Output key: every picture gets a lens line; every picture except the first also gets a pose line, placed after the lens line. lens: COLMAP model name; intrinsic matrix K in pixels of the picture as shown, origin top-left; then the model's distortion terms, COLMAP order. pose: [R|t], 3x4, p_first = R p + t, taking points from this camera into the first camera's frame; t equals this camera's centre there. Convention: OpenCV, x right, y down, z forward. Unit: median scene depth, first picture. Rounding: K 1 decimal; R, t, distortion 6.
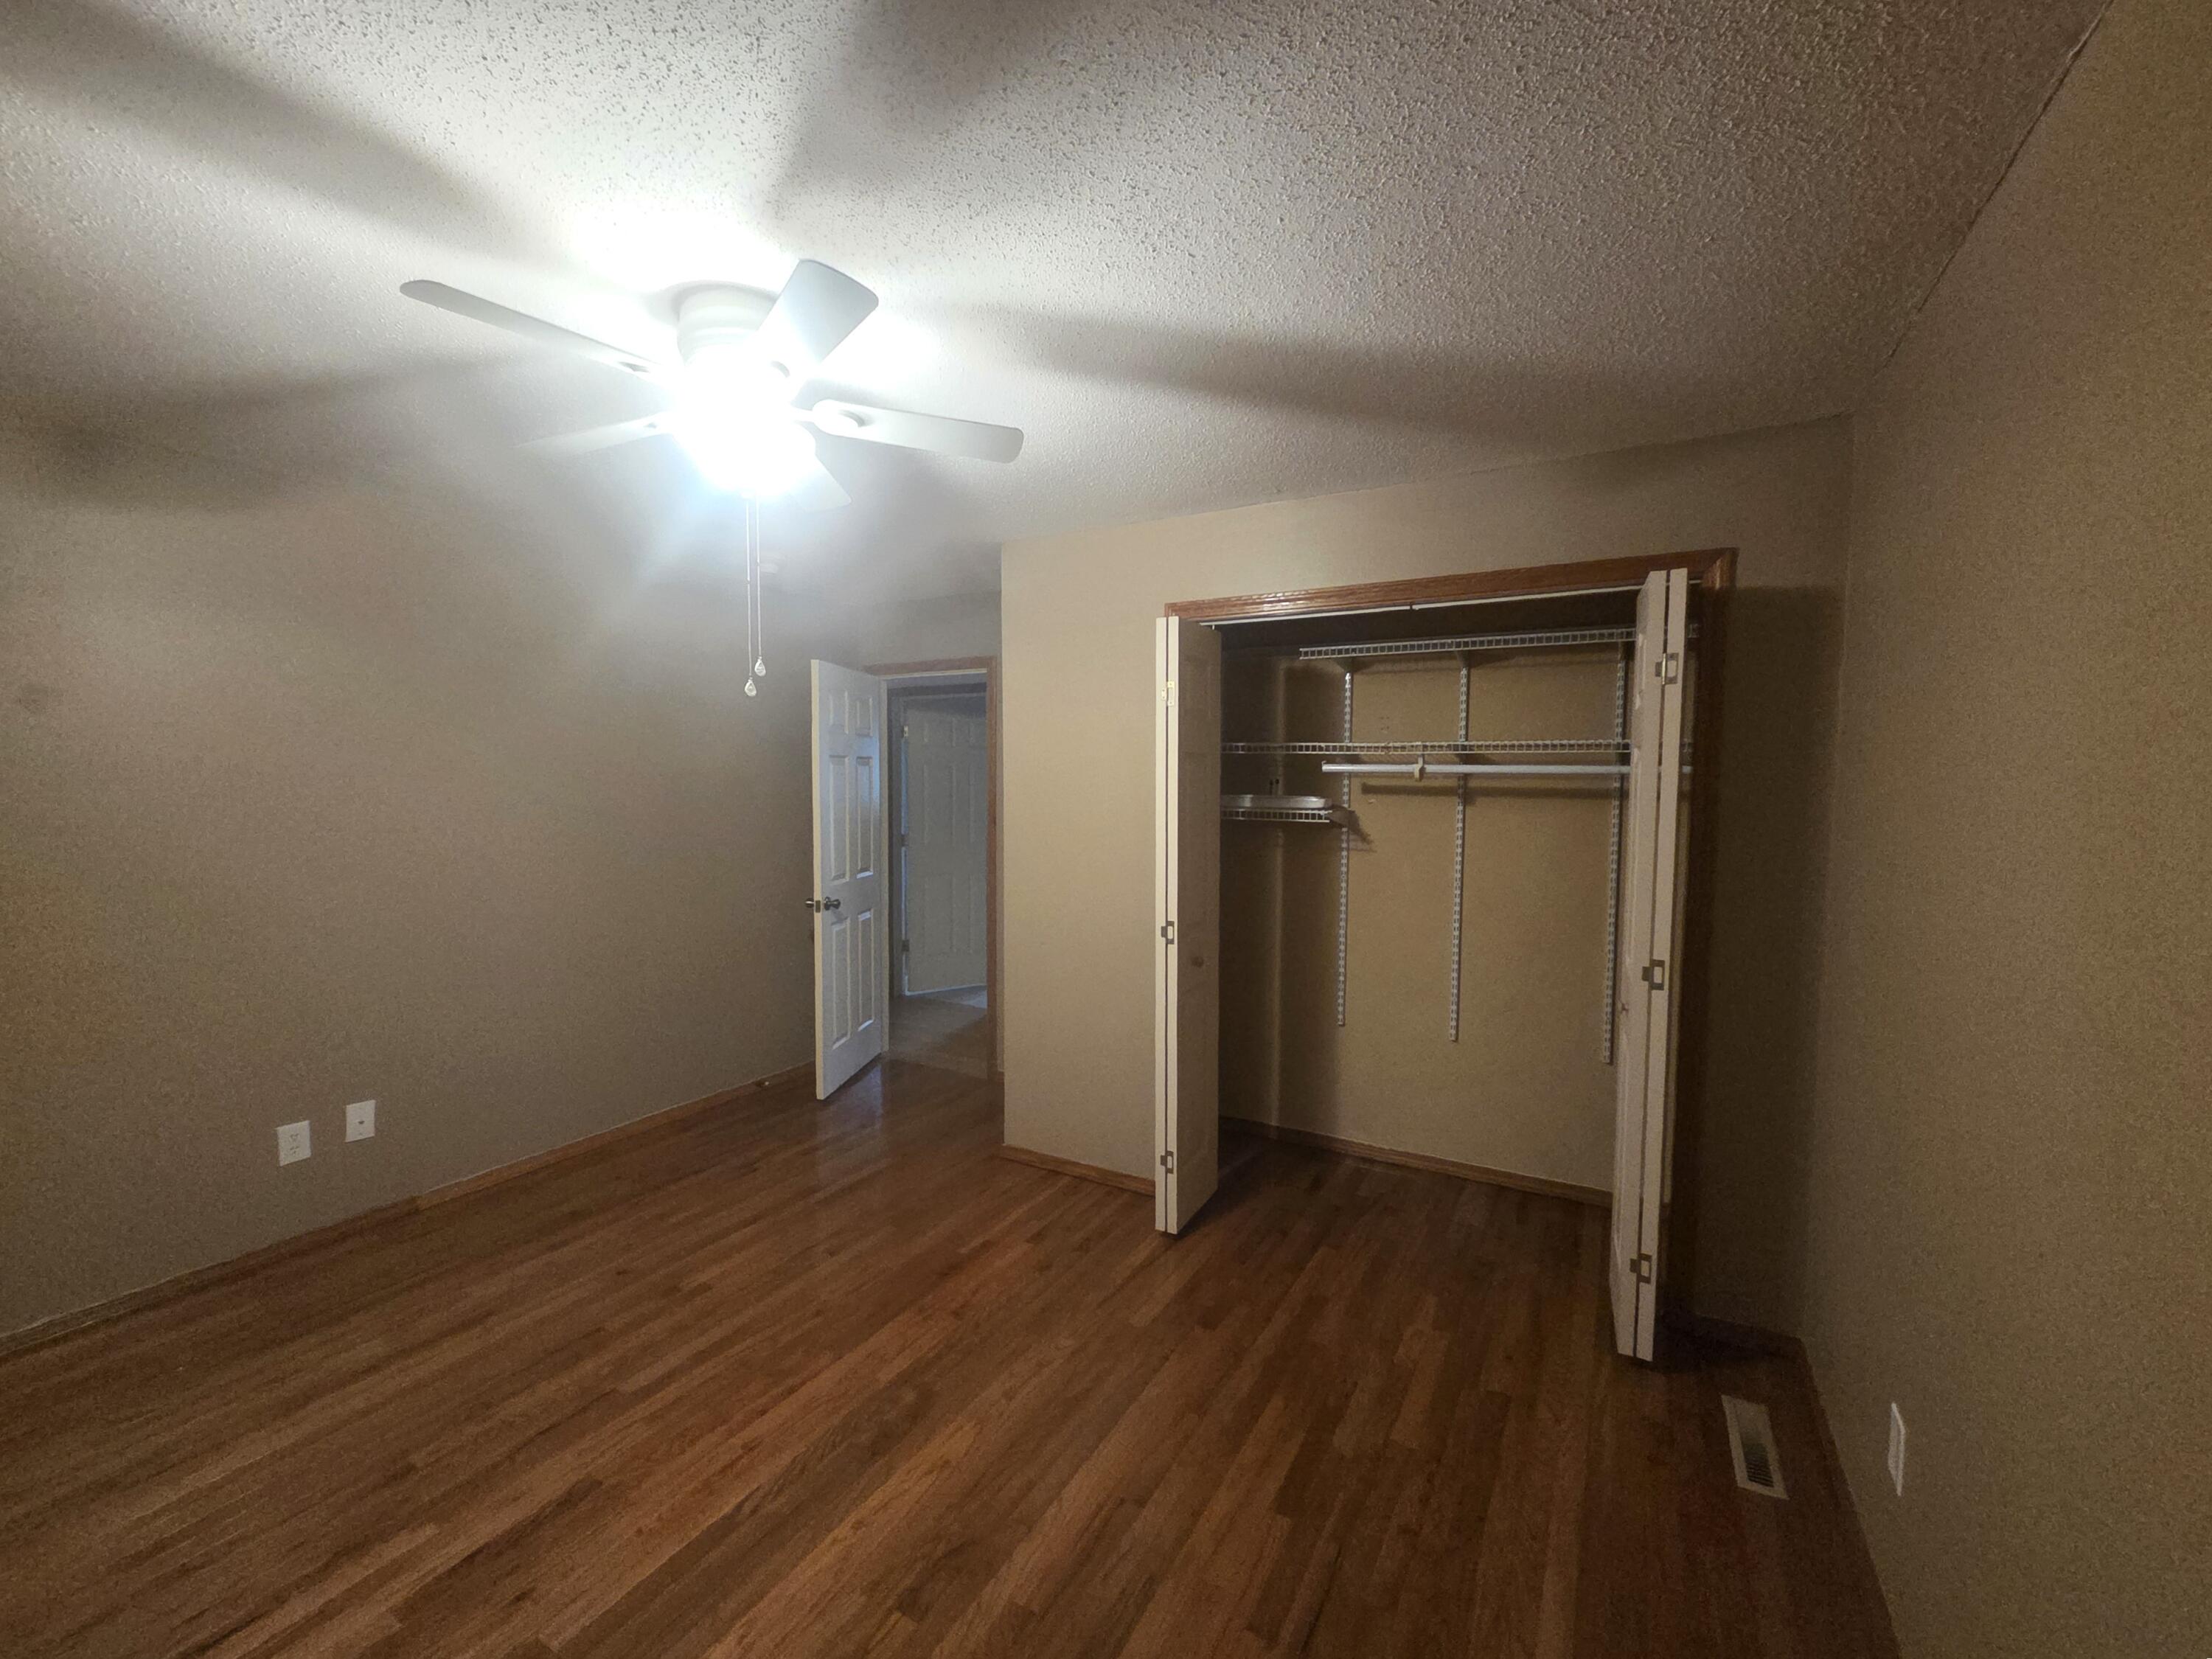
lens RADIAL K [[902.9, 0, 1106.4], [0, 902.9, 839.6], [0, 0, 1]] dist [0.001566, 0.000413]
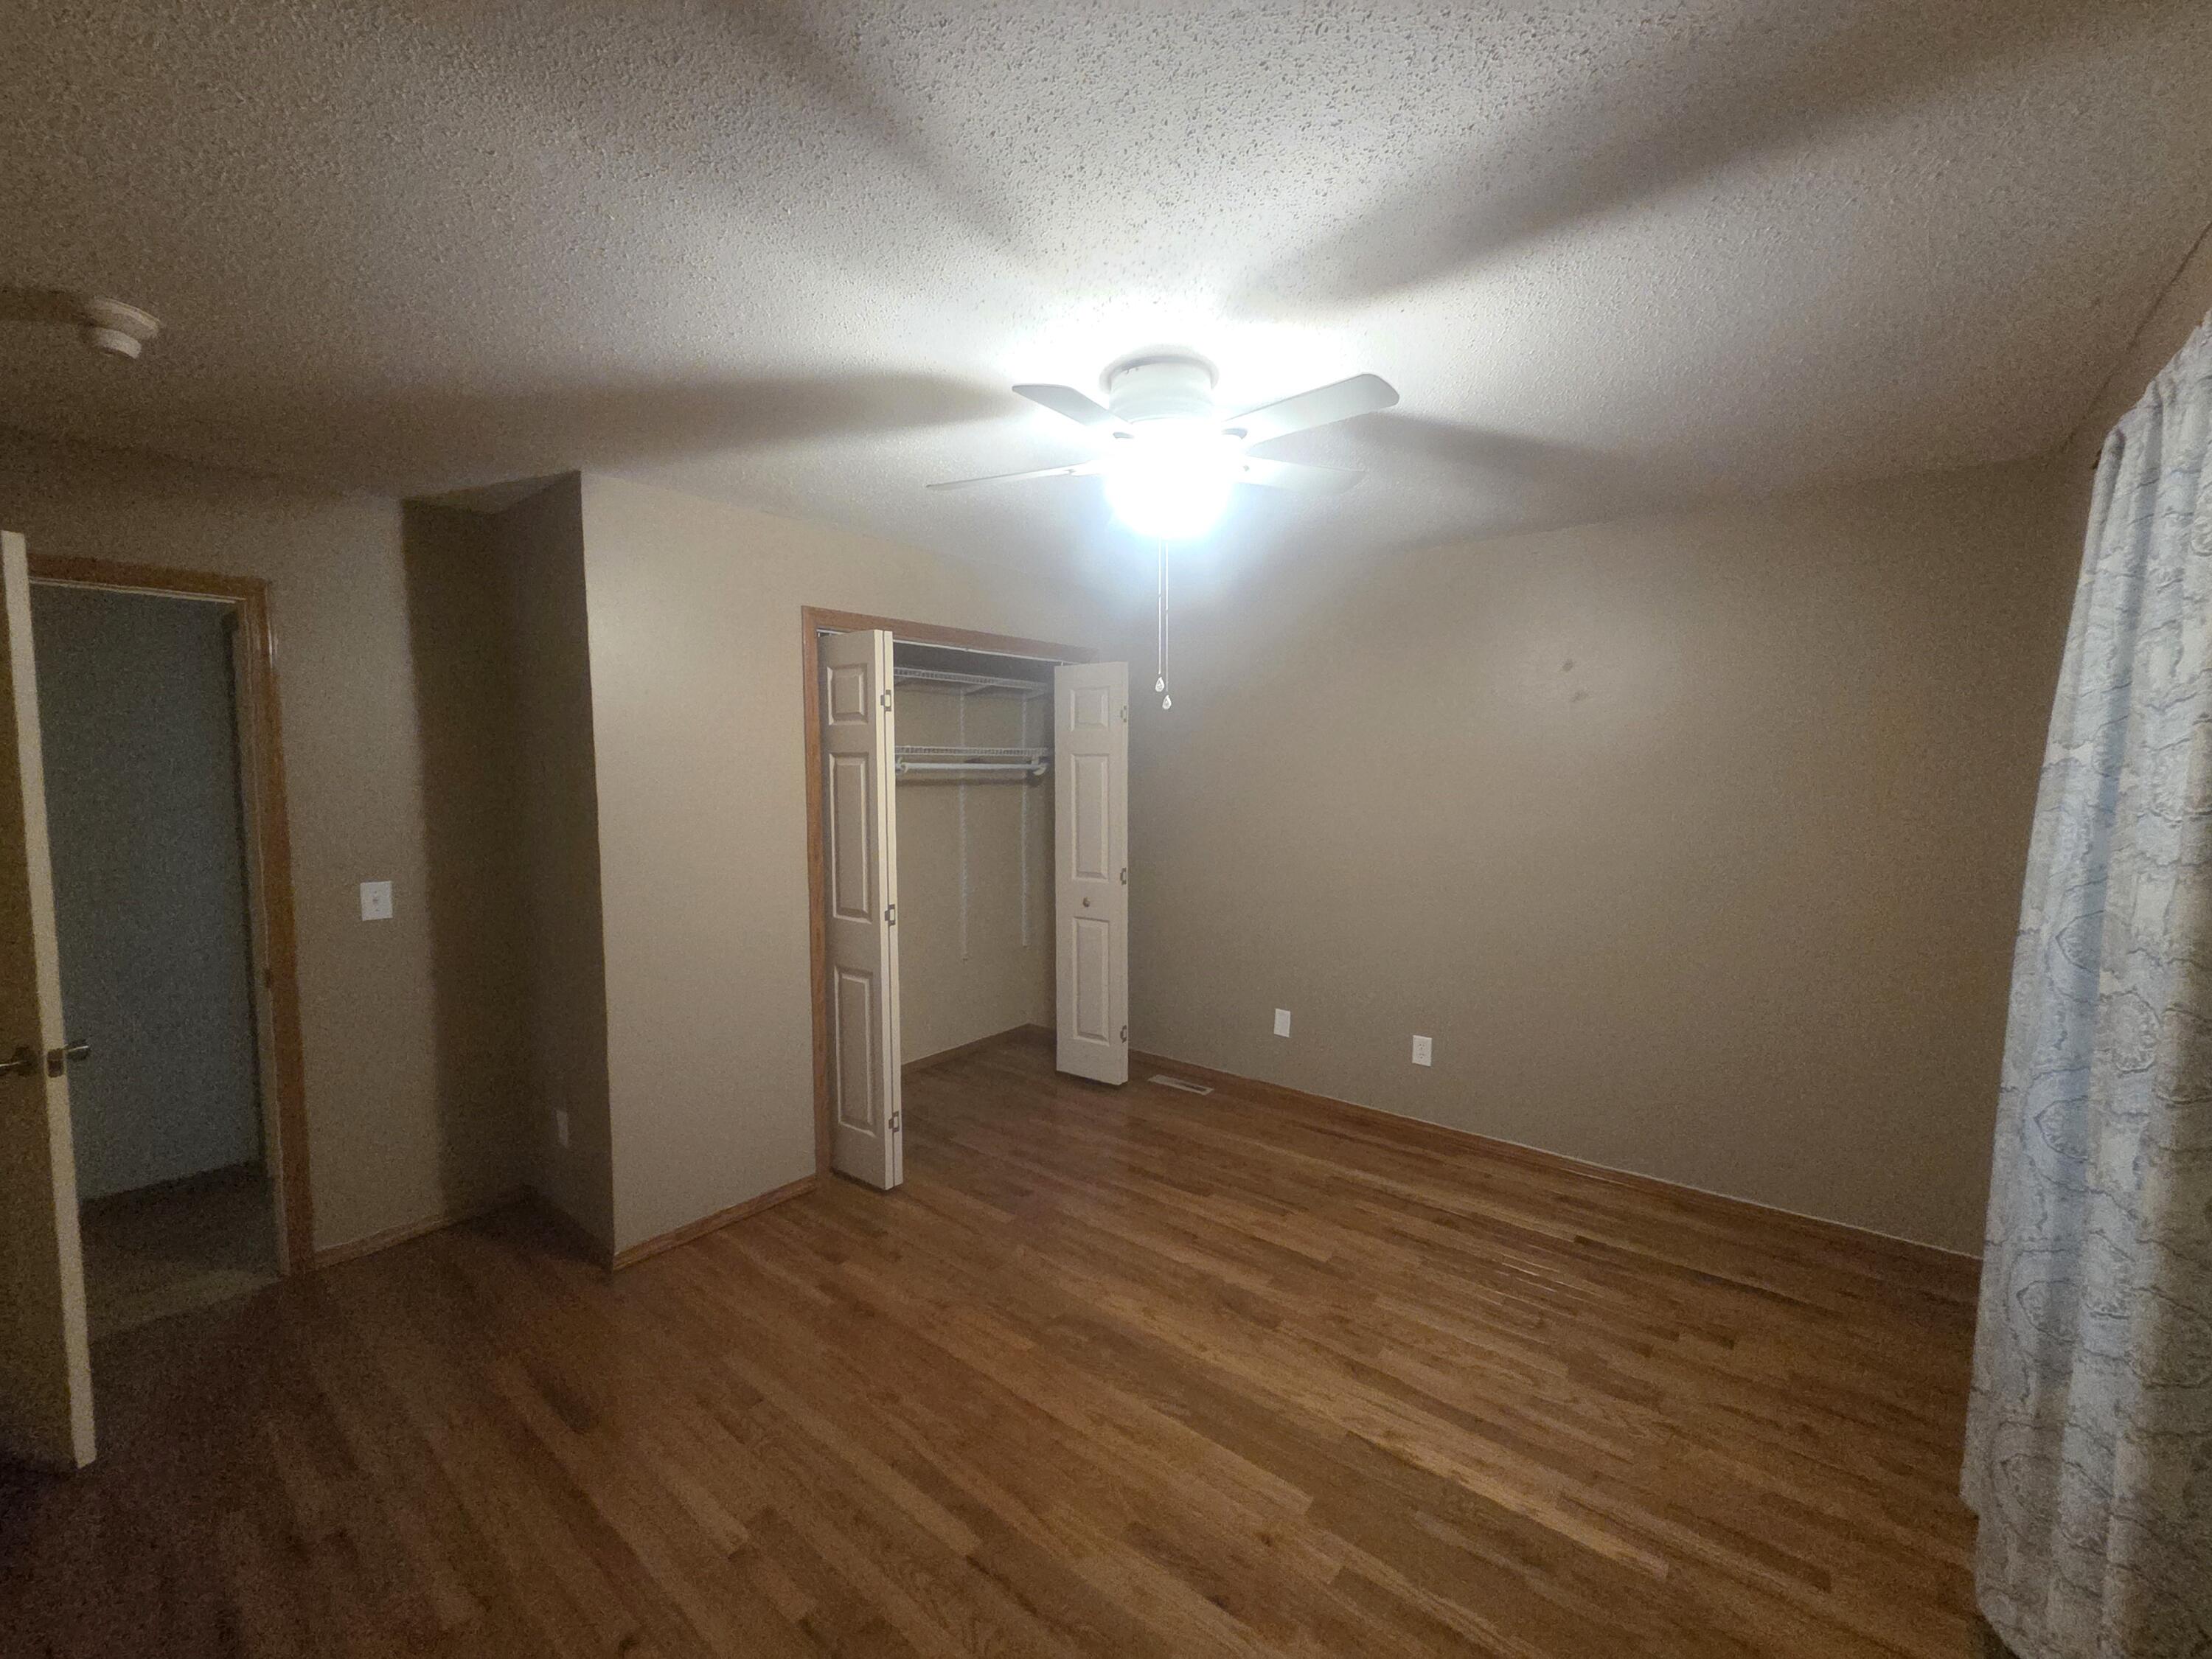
lens RADIAL K [[886.4, 0, 1100.6], [0, 886.4, 819.6], [0, 0, 1]] dist [-0.001787, -0.000066]
pose [[0.188160, -0.060792, 0.980255, -1.126615], [0.077824, 0.995867, 0.046821, -0.053918], [-0.979050, 0.067477, 0.192113, 0.632233]]
